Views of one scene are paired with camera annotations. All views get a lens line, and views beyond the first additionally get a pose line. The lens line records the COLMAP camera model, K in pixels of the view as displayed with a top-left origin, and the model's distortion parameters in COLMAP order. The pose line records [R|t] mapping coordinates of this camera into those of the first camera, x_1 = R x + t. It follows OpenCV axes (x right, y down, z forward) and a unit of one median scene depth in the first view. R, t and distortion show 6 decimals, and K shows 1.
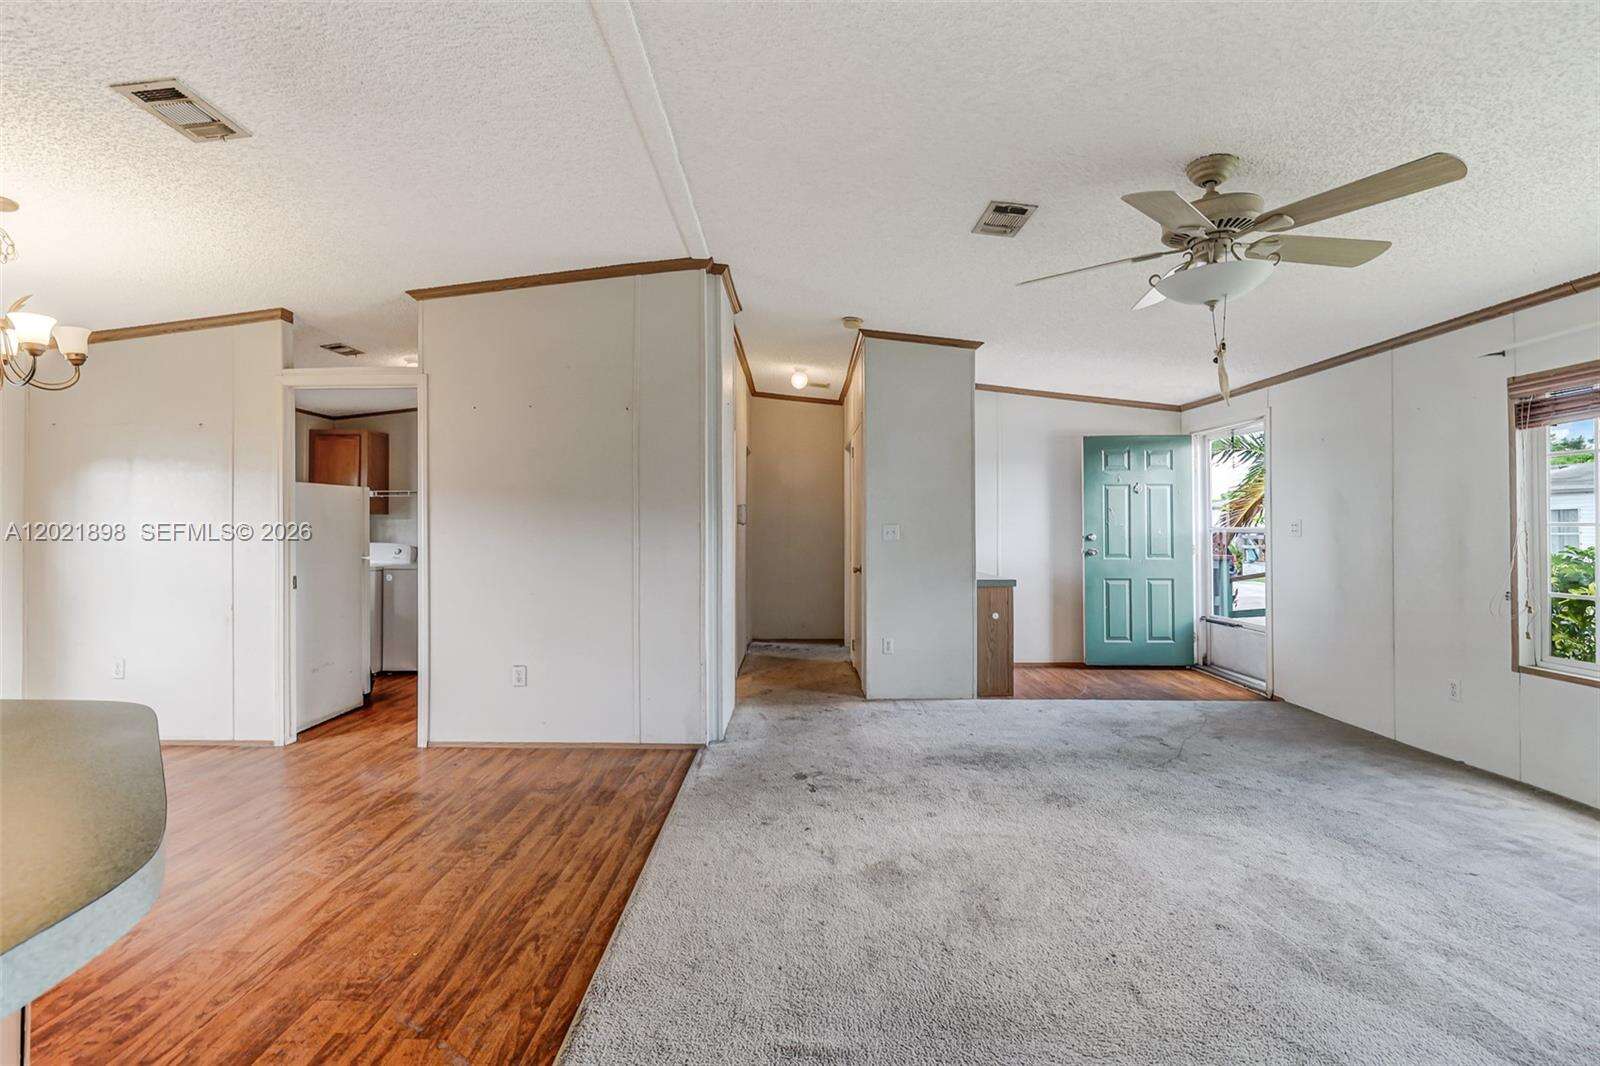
lens RADIAL K [[675.3, 0, 784.7], [0, 675.3, 521.6], [0, 0, 1]] dist [-0.001838, 0.000167]
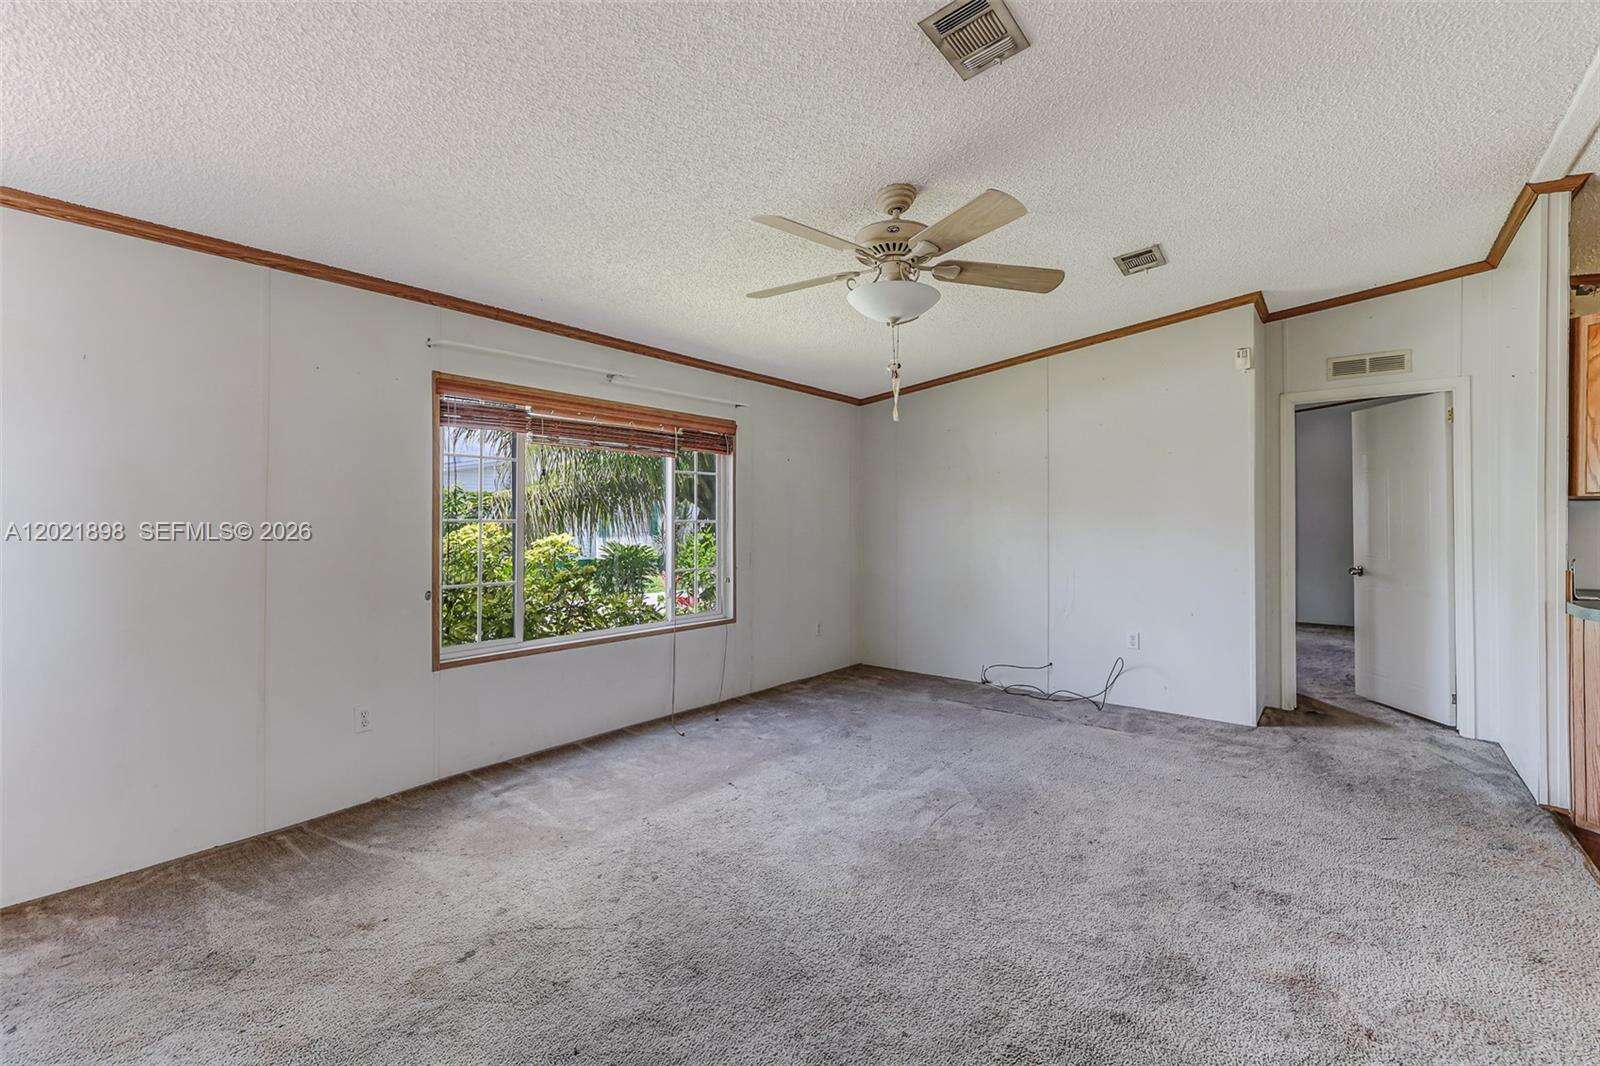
lens RADIAL K [[675.3, 0, 785.6], [0, 675.3, 503.7], [0, 0, 1]] dist [-0.001838, 0.000167]
pose [[-0.773144, 0.017118, 0.633999, 0.061506], [-0.004551, 0.999460, -0.032536, 0.008401], [-0.634214, -0.028040, -0.772649, 1.502419]]
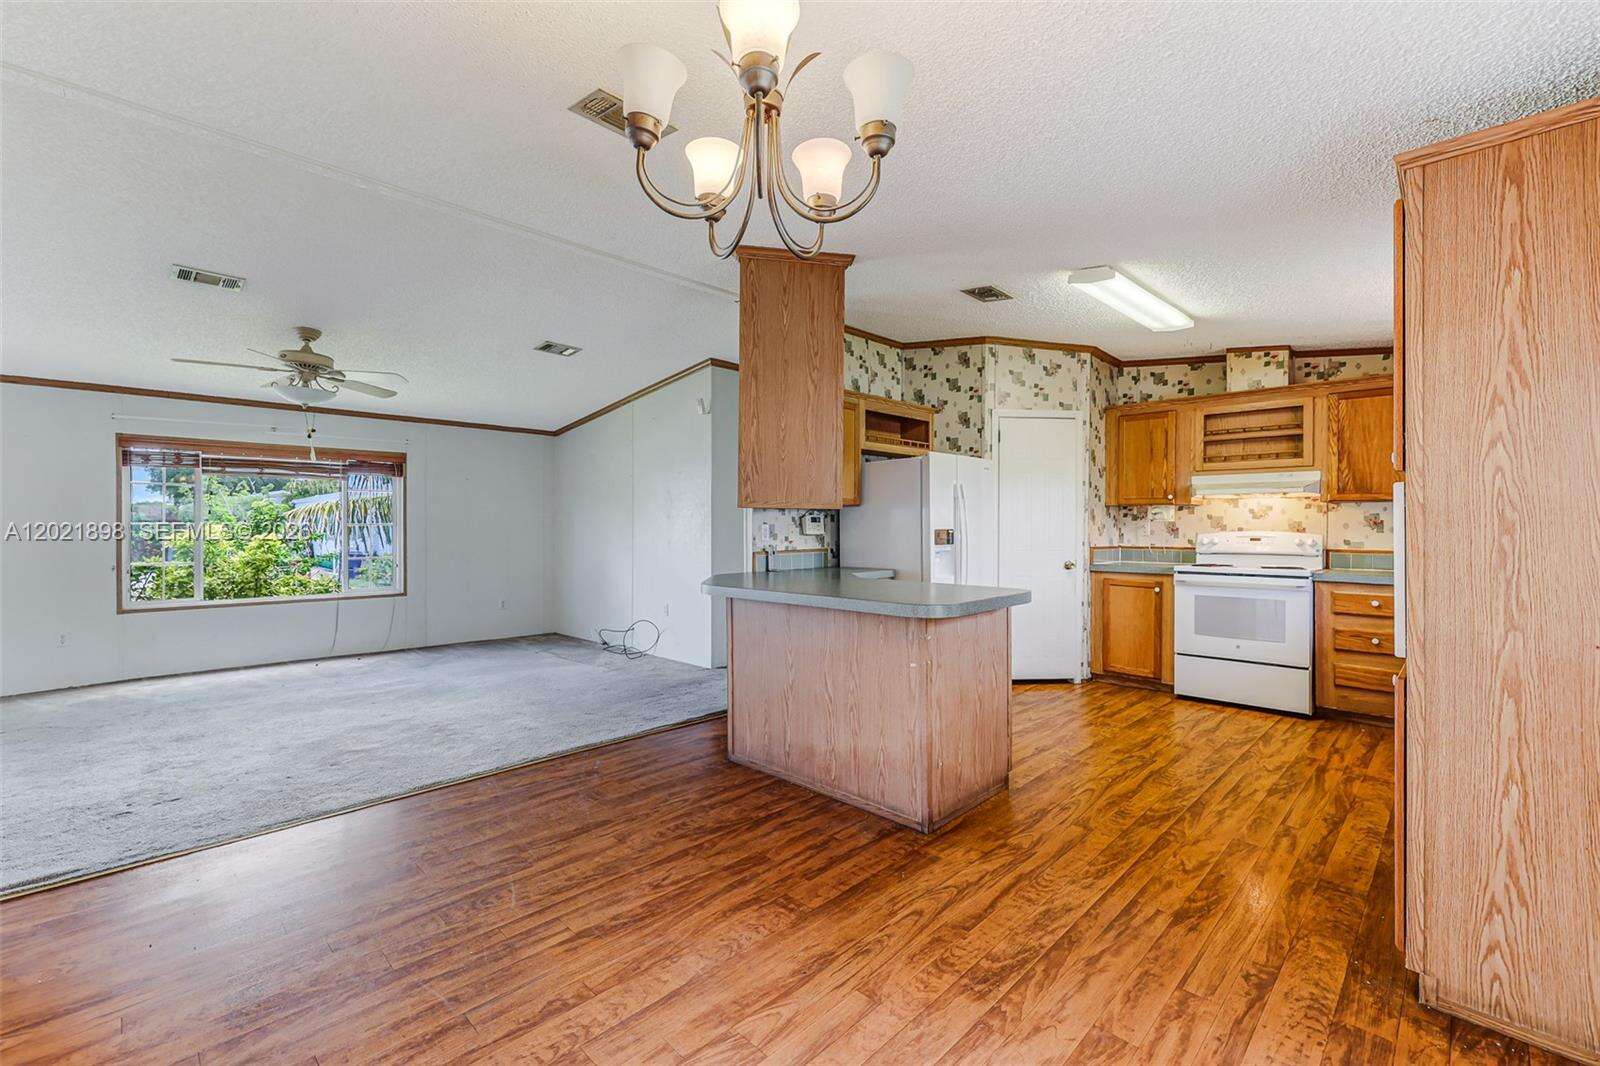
lens RADIAL K [[675.3, 0, 781.5], [0, 675.3, 518.8], [0, 0, 1]] dist [-0.001838, 0.000167]
pose [[-0.712688, 0.010564, 0.701401, -1.242484], [-0.002018, 0.999852, -0.017110, 0.016004], [-0.701478, -0.013610, -0.712561, 1.085760]]
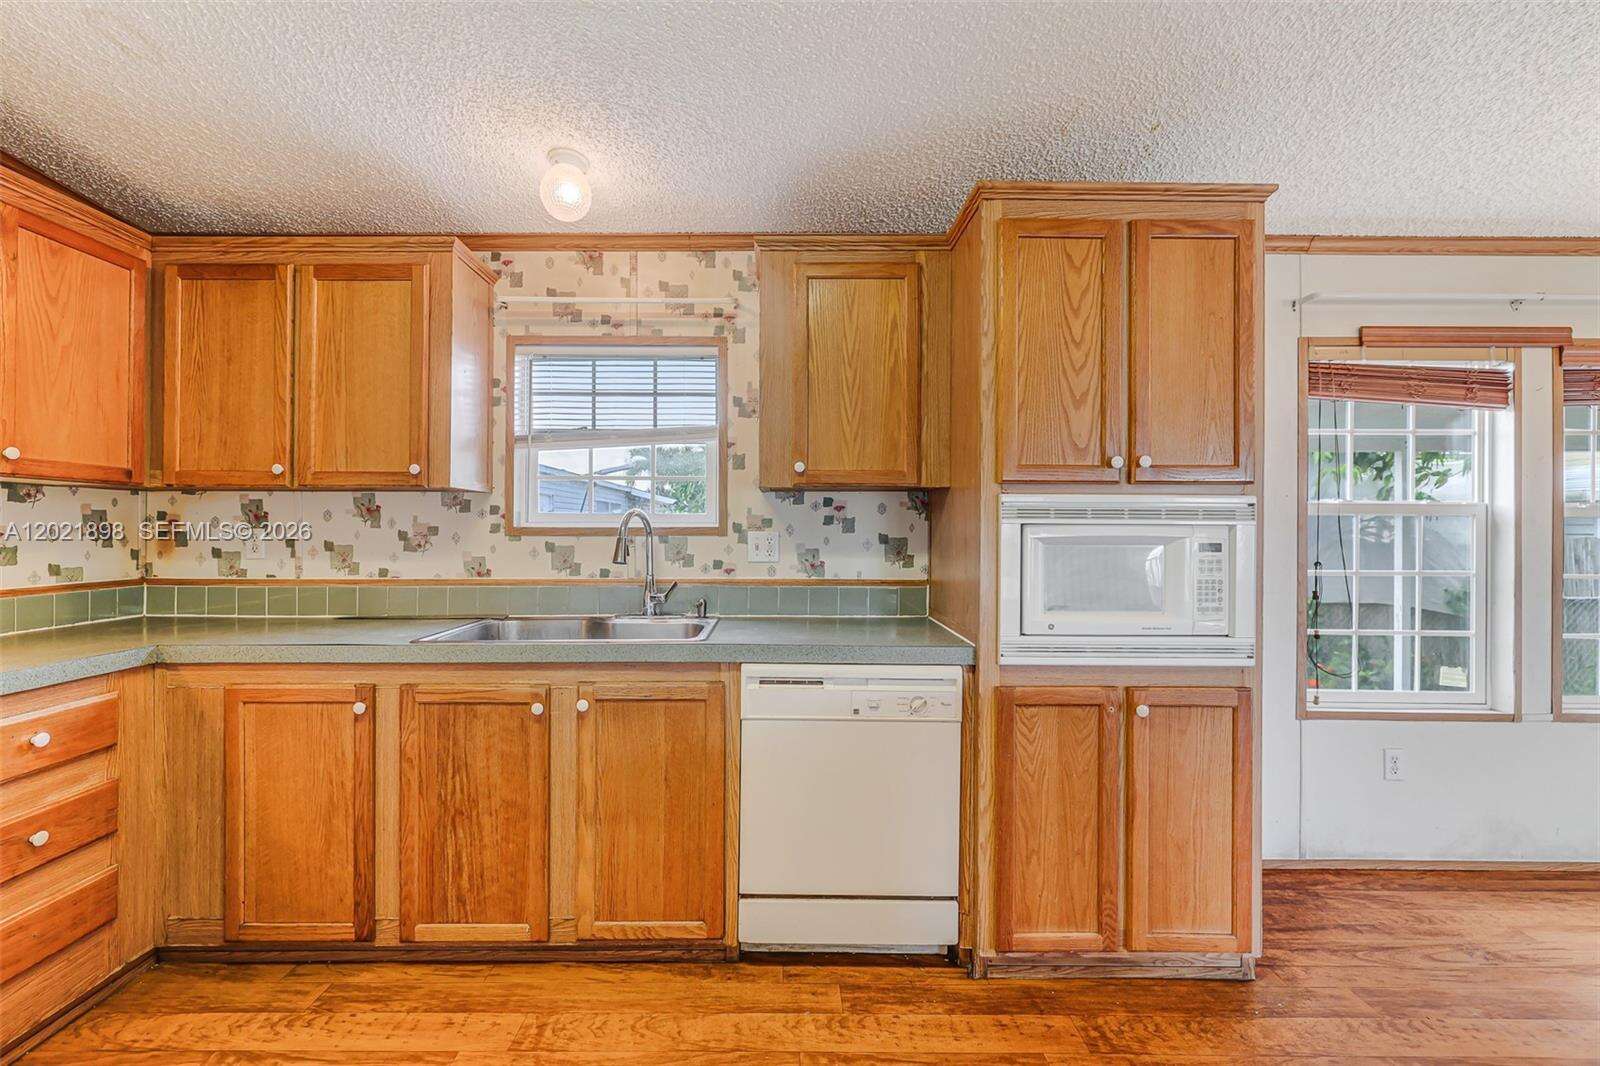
lens RADIAL K [[675.3, 0, 783.9], [0, 675.3, 526.2], [0, 0, 1]] dist [-0.001838, 0.000167]
pose [[0.019776, -0.001036, -0.999804, -0.640483], [0.003910, 0.999992, -0.000959, -0.000707], [0.999797, -0.003891, 0.019780, -0.097077]]
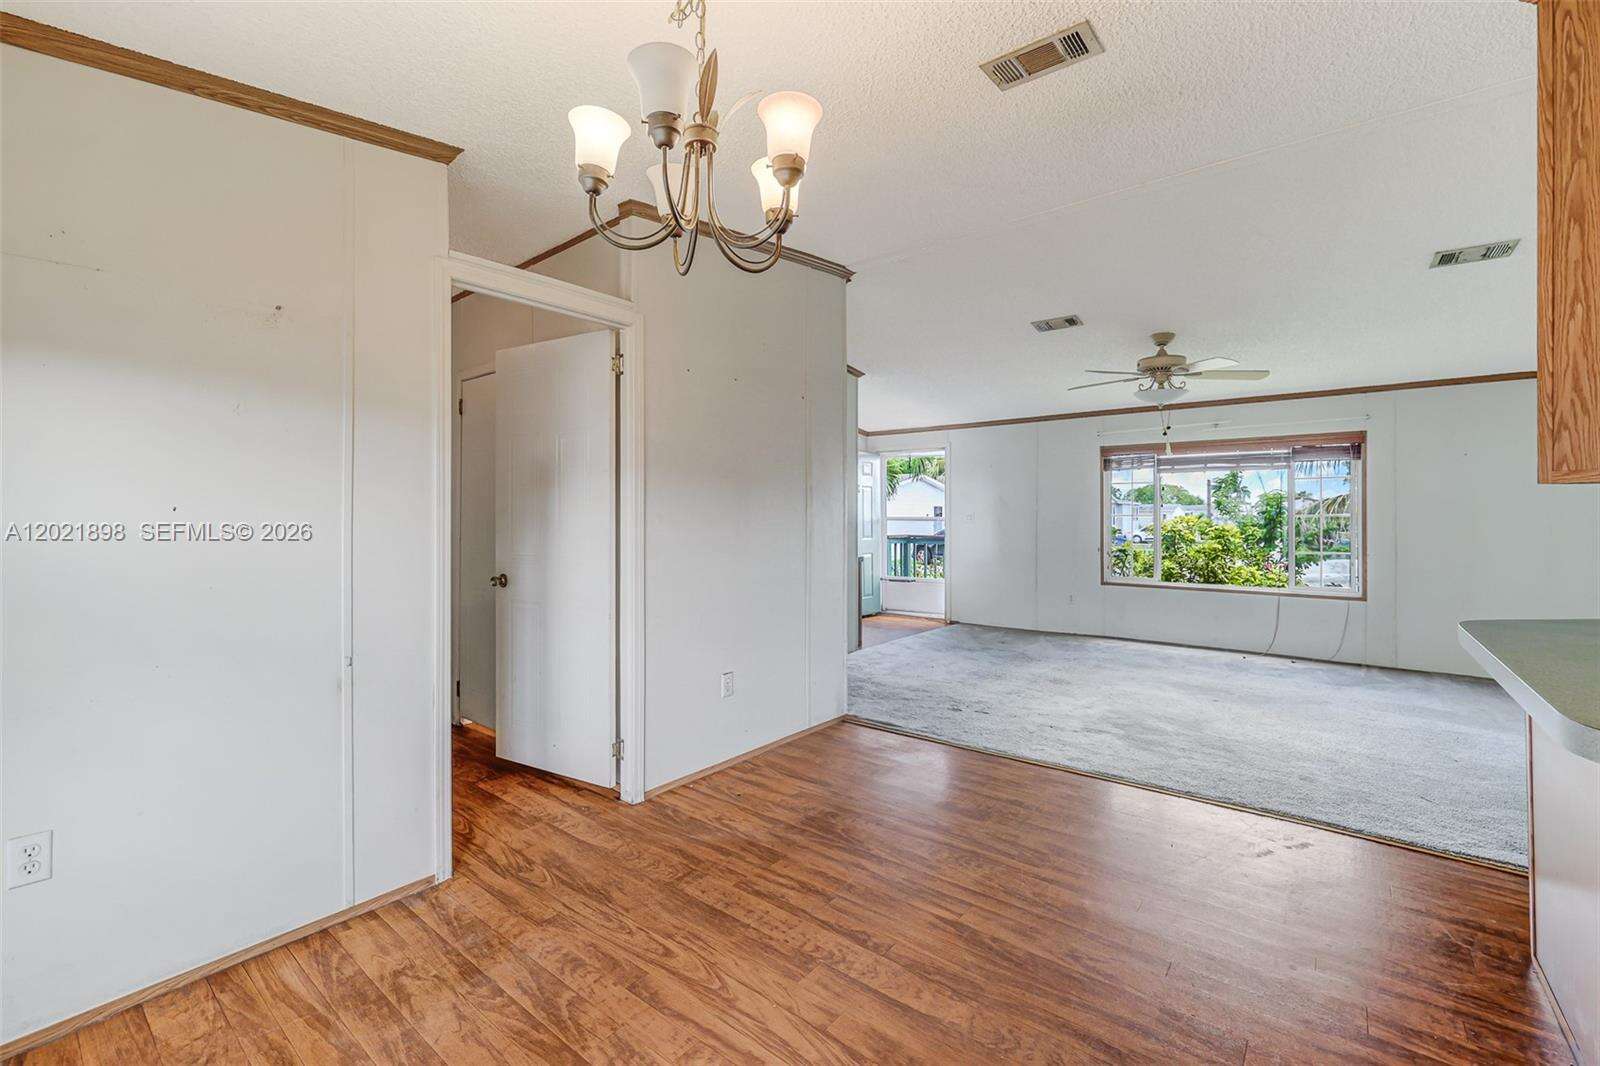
lens RADIAL K [[675.3, 0, 786.2], [0, 675.3, 534.3], [0, 0, 1]] dist [-0.001838, 0.000167]
pose [[0.616587, -0.017448, 0.787093, -1.256225], [-0.008699, 0.999542, 0.028972, 0.008723], [-0.787238, -0.024711, 0.616154, 0.495200]]
